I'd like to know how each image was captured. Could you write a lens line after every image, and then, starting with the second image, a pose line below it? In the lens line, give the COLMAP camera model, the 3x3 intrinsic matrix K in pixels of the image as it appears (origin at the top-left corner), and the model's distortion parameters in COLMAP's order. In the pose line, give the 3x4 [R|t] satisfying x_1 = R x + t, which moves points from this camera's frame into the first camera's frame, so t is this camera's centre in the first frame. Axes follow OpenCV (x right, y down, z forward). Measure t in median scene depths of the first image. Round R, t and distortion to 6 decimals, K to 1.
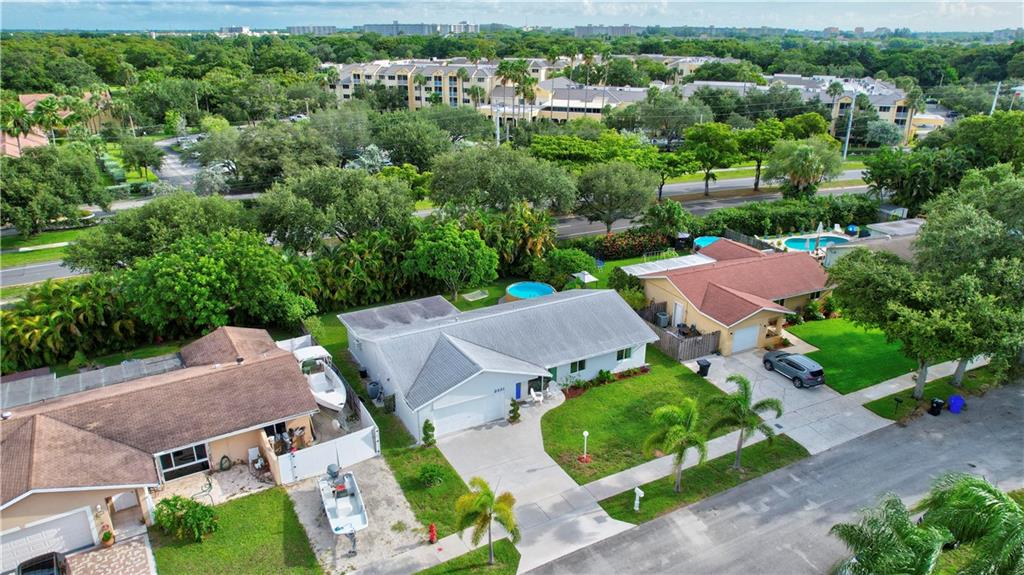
lens RADIAL K [[685.4, 0, 509.8], [0, 685.4, 289.3], [0, 0, 1]] dist [-0.080515, 0.072723]
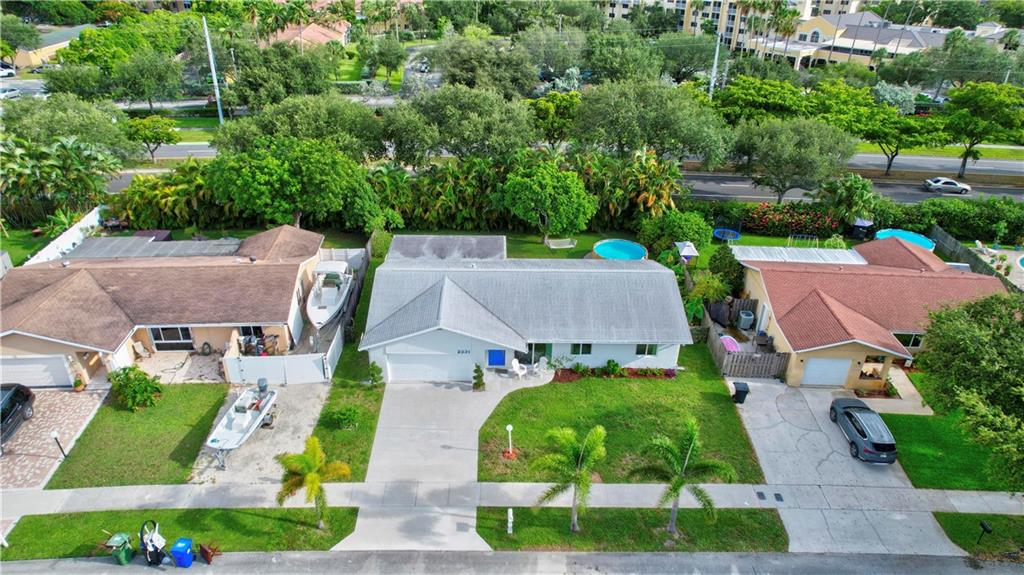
lens RADIAL K [[655.3, 0, 509.4], [0, 655.3, 290.3], [0, 0, 1]] dist [-0.085906, 0.082510]
pose [[0.885400, 0.234317, -0.401450, 0.282425], [-0.183275, 0.969662, 0.161757, -0.065147], [0.427173, -0.069645, 0.901484, 0.182812]]
